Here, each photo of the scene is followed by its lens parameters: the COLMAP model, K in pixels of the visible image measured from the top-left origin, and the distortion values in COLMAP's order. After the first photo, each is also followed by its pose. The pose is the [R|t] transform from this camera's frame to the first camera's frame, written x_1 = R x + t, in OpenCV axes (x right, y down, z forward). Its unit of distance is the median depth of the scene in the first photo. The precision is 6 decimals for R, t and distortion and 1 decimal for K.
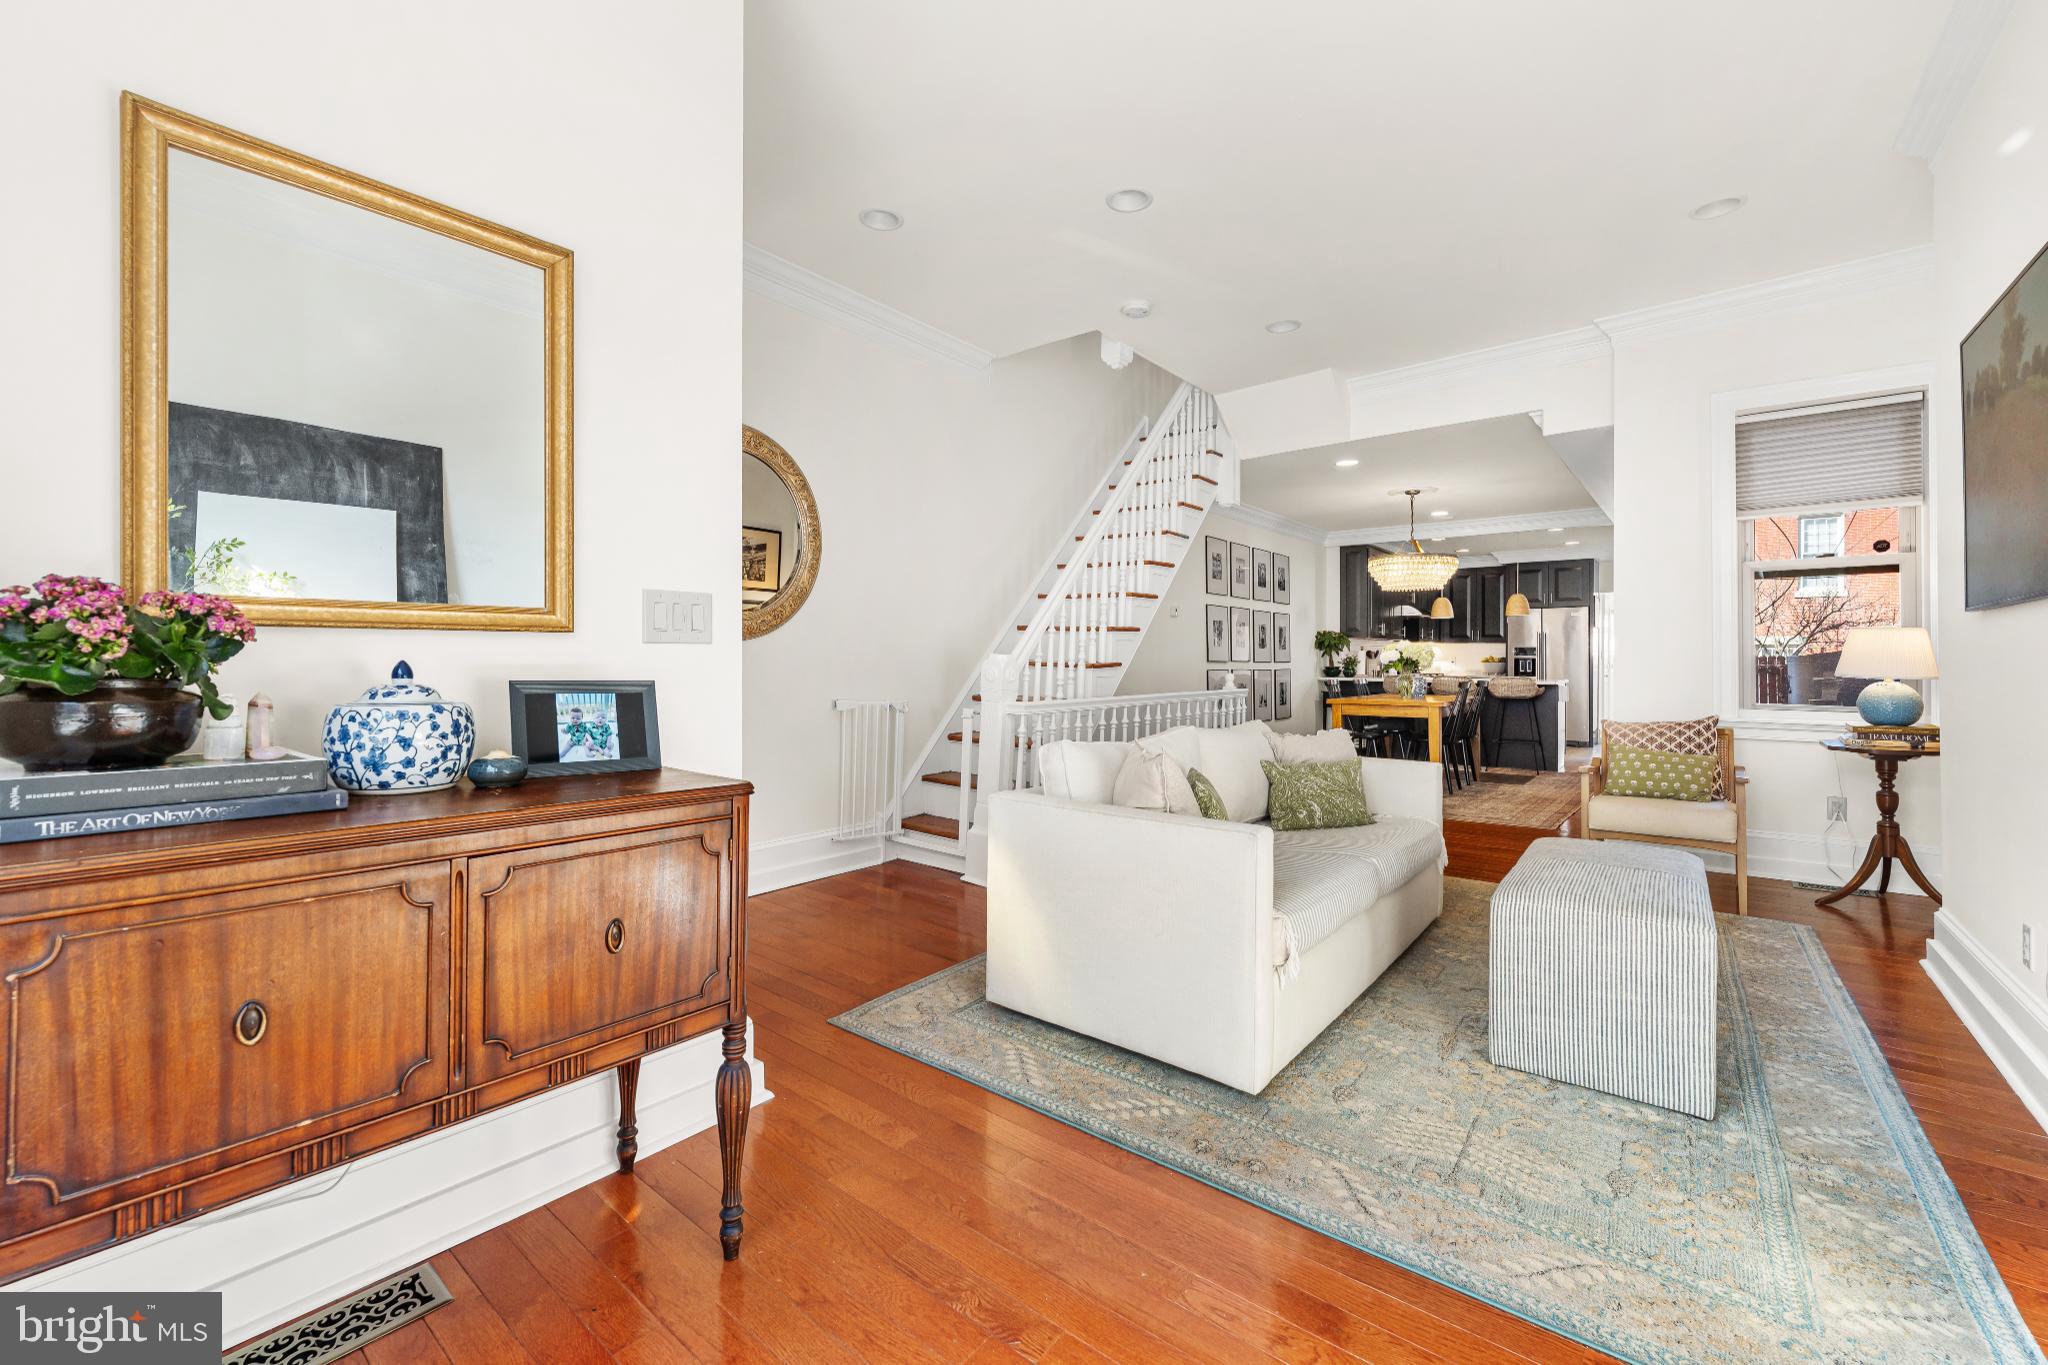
lens RADIAL K [[833.4, 0, 1023.4], [0, 833.4, 655.3], [0, 0, 1]] dist [0.000519, -0.001087]
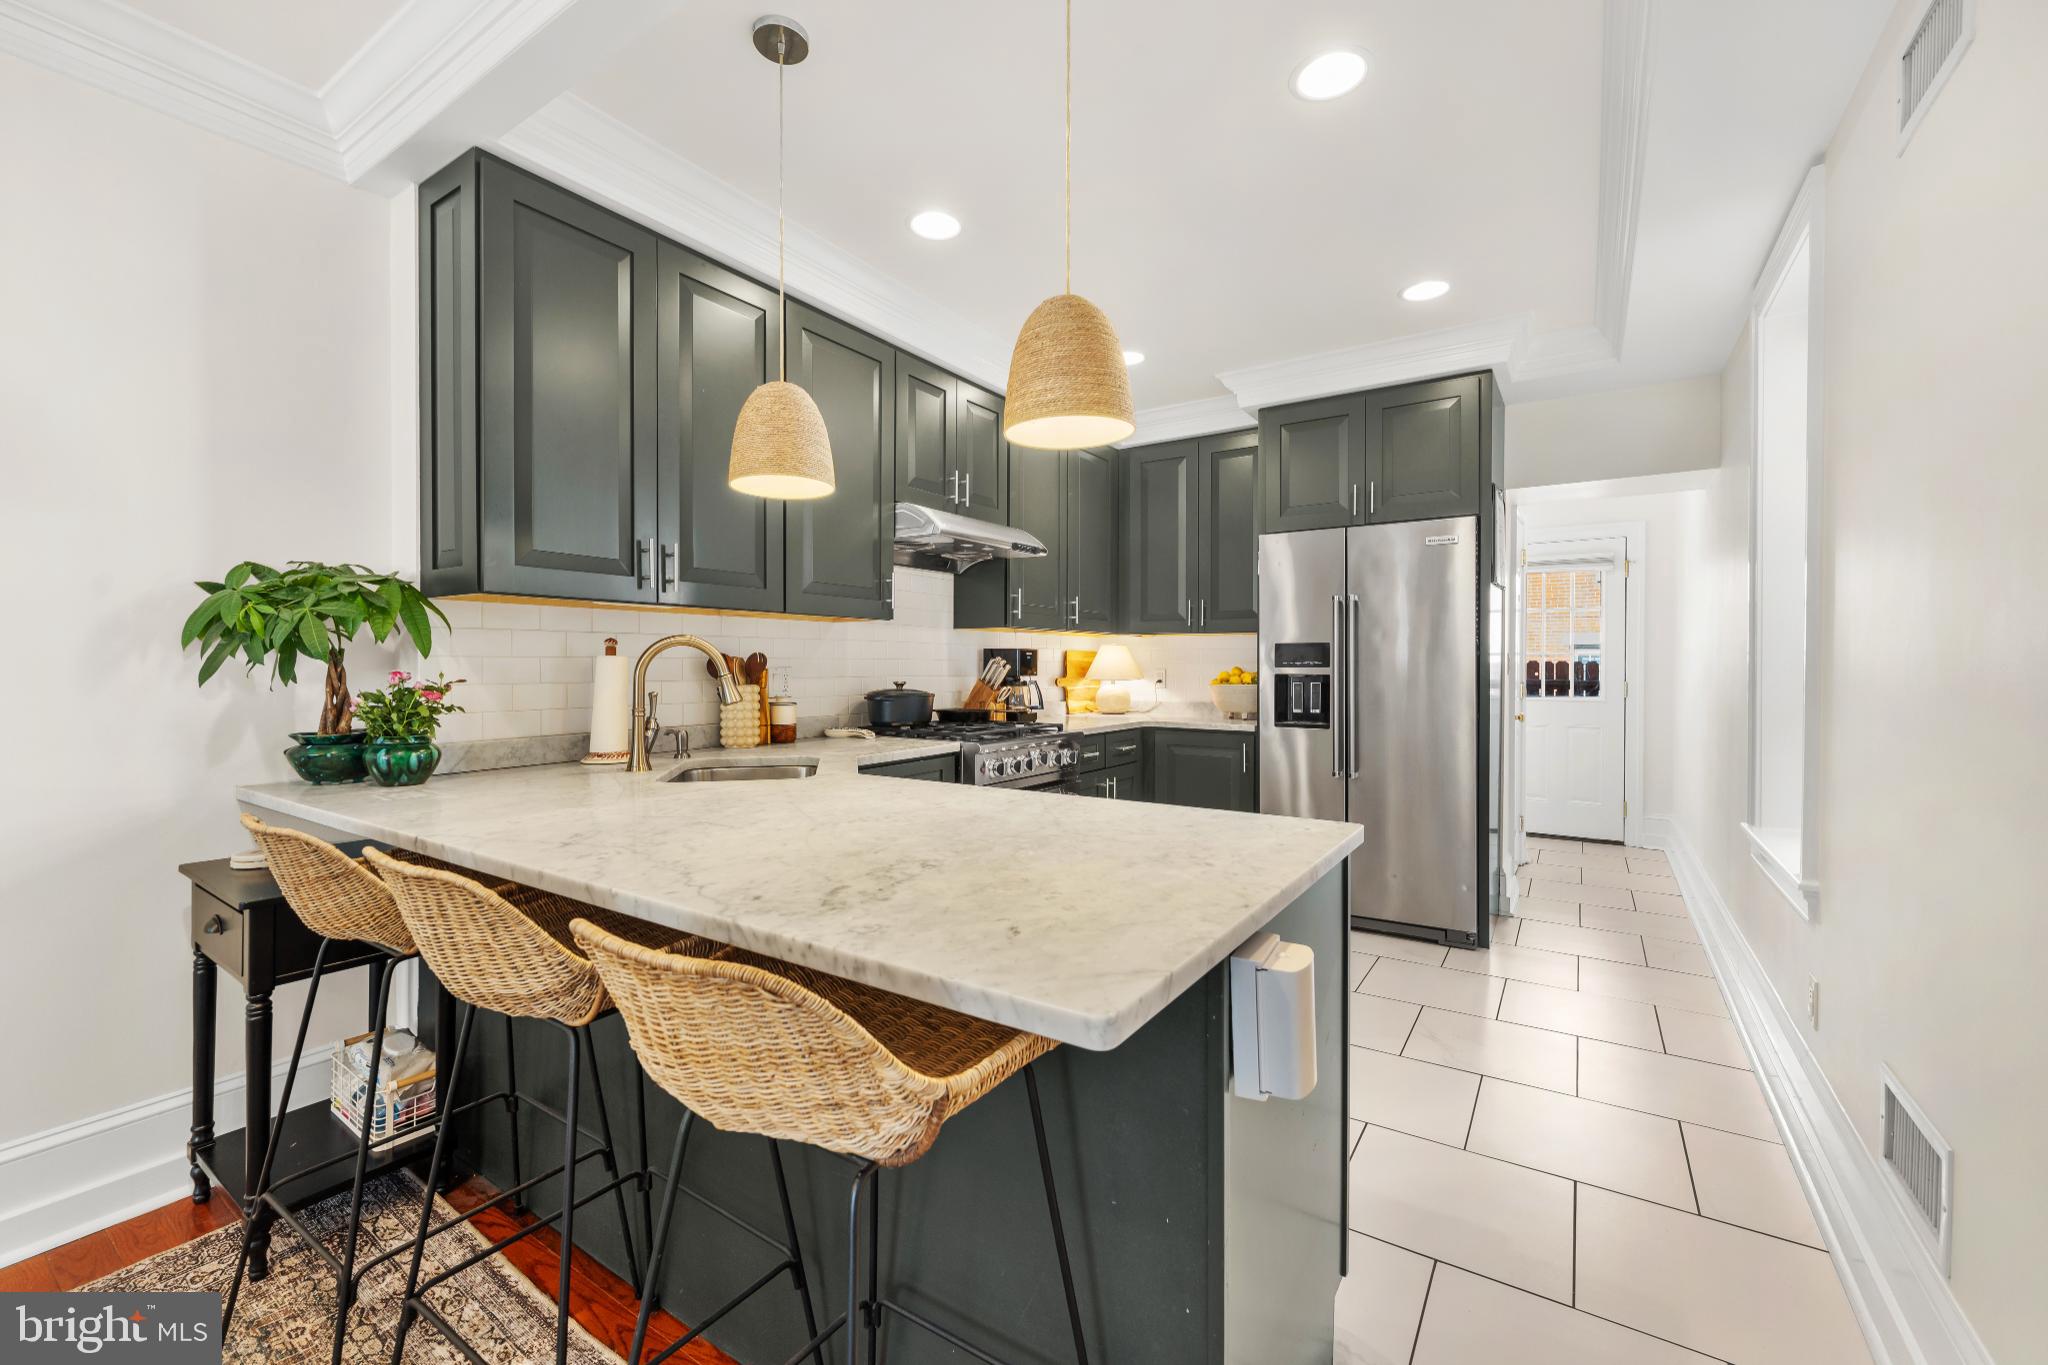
lens RADIAL K [[833.4, 0, 1011.6], [0, 833.4, 674.6], [0, 0, 1]] dist [0.000519, -0.001087]
pose [[0.996173, -0.007482, 0.087080, 0.458304], [0.005860, 0.999805, 0.018869, -0.003917], [-0.087204, -0.018286, 0.996023, 0.676881]]
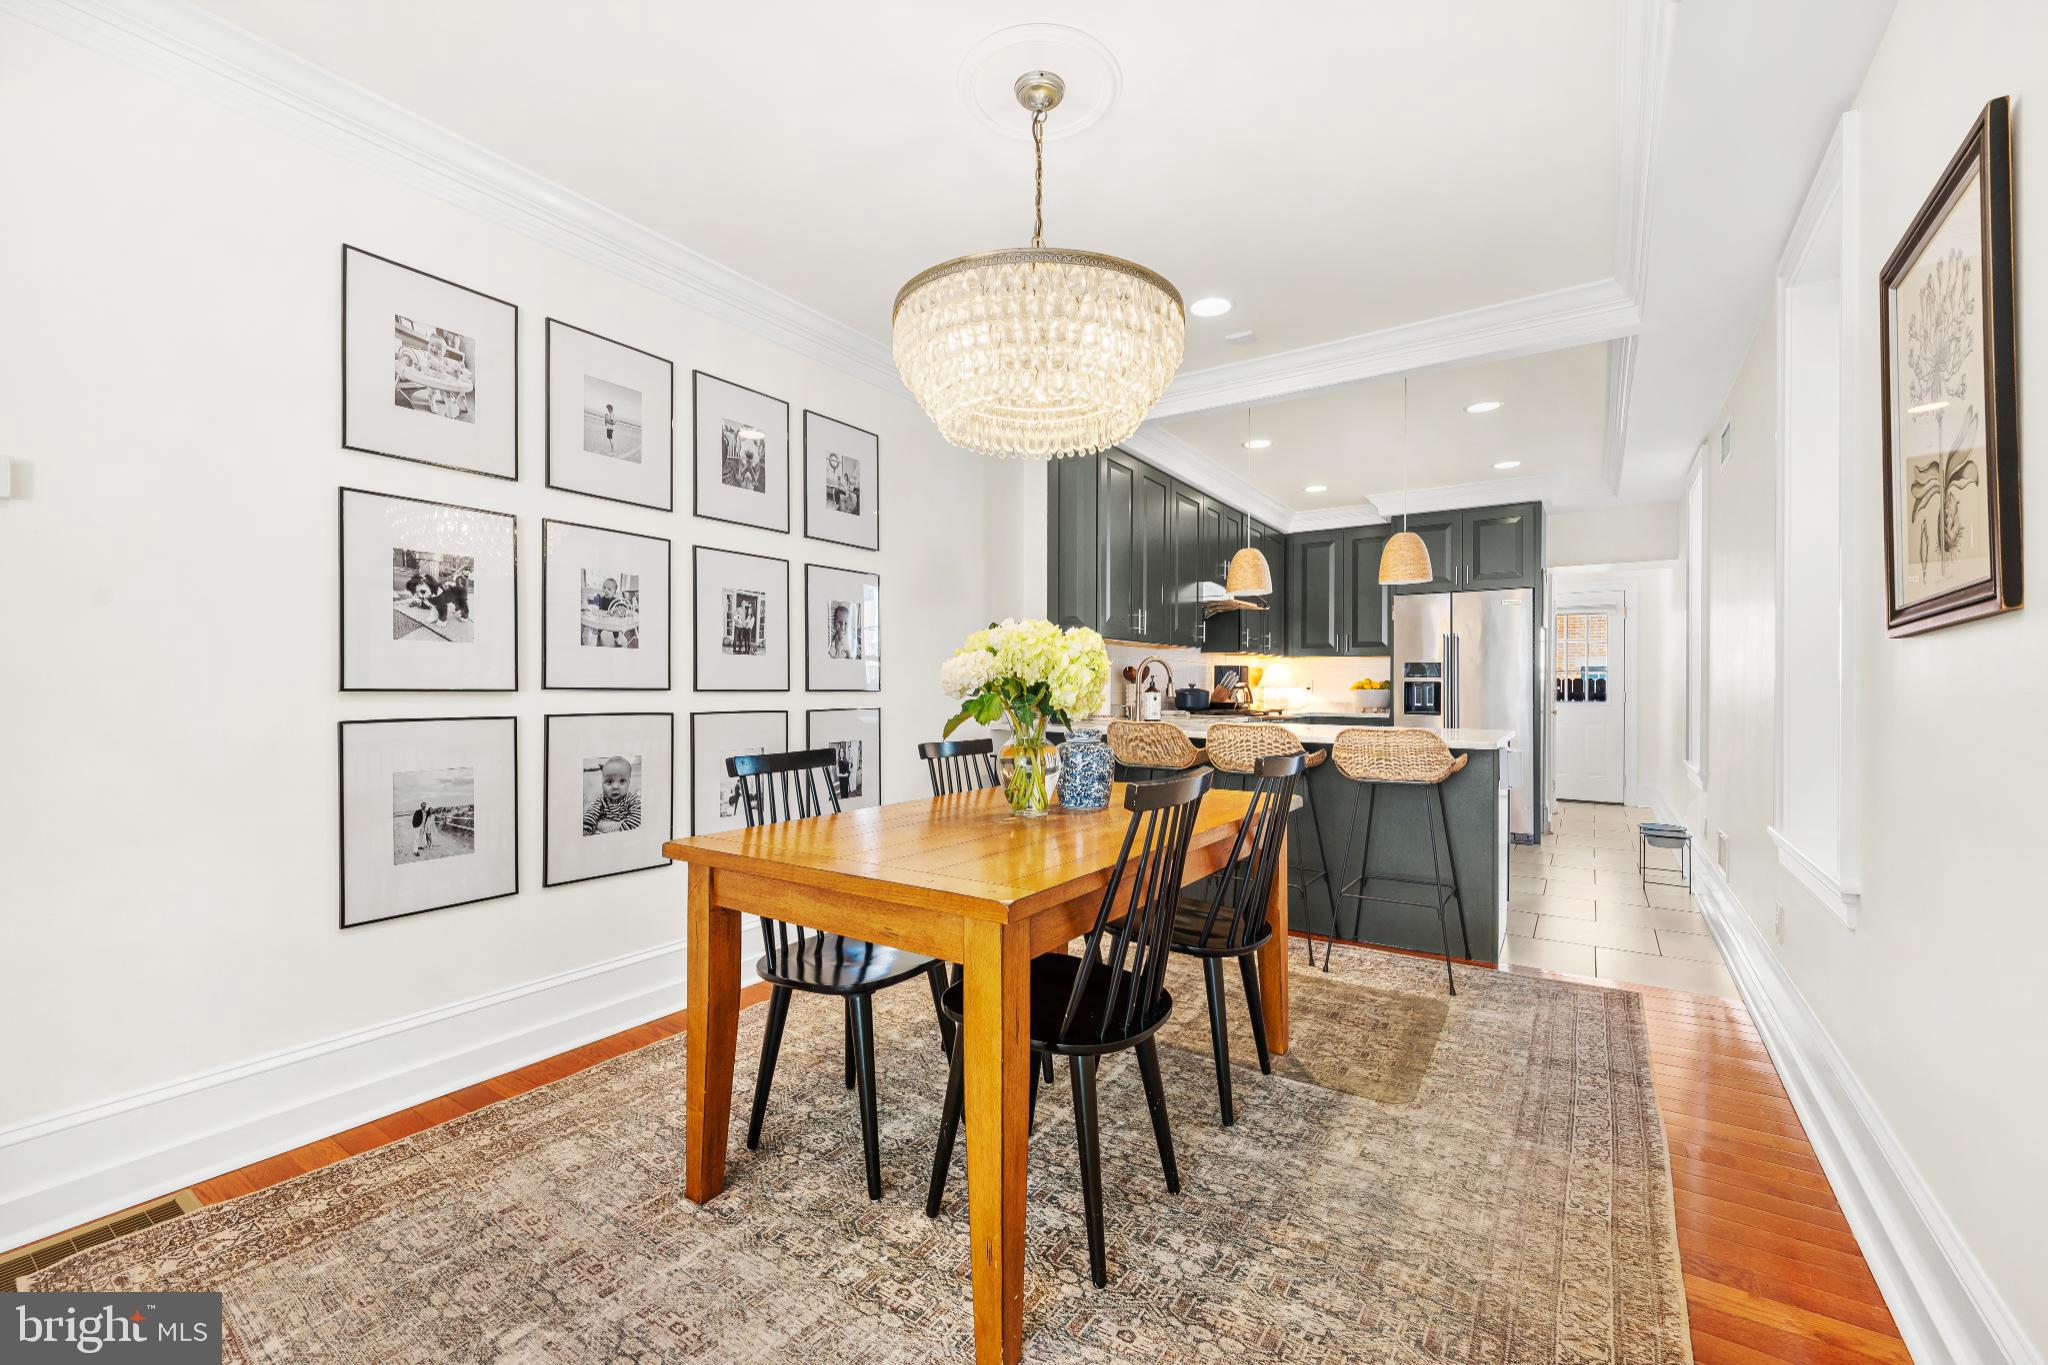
lens RADIAL K [[833.4, 0, 1018.4], [0, 833.4, 680.8], [0, 0, 1]] dist [0.000519, -0.001087]
pose [[0.996169, 0.001702, 0.087433, 0.287859], [-0.001792, 0.999998, 0.000956, 0.002500], [-0.087431, -0.001109, 0.996170, 0.475217]]
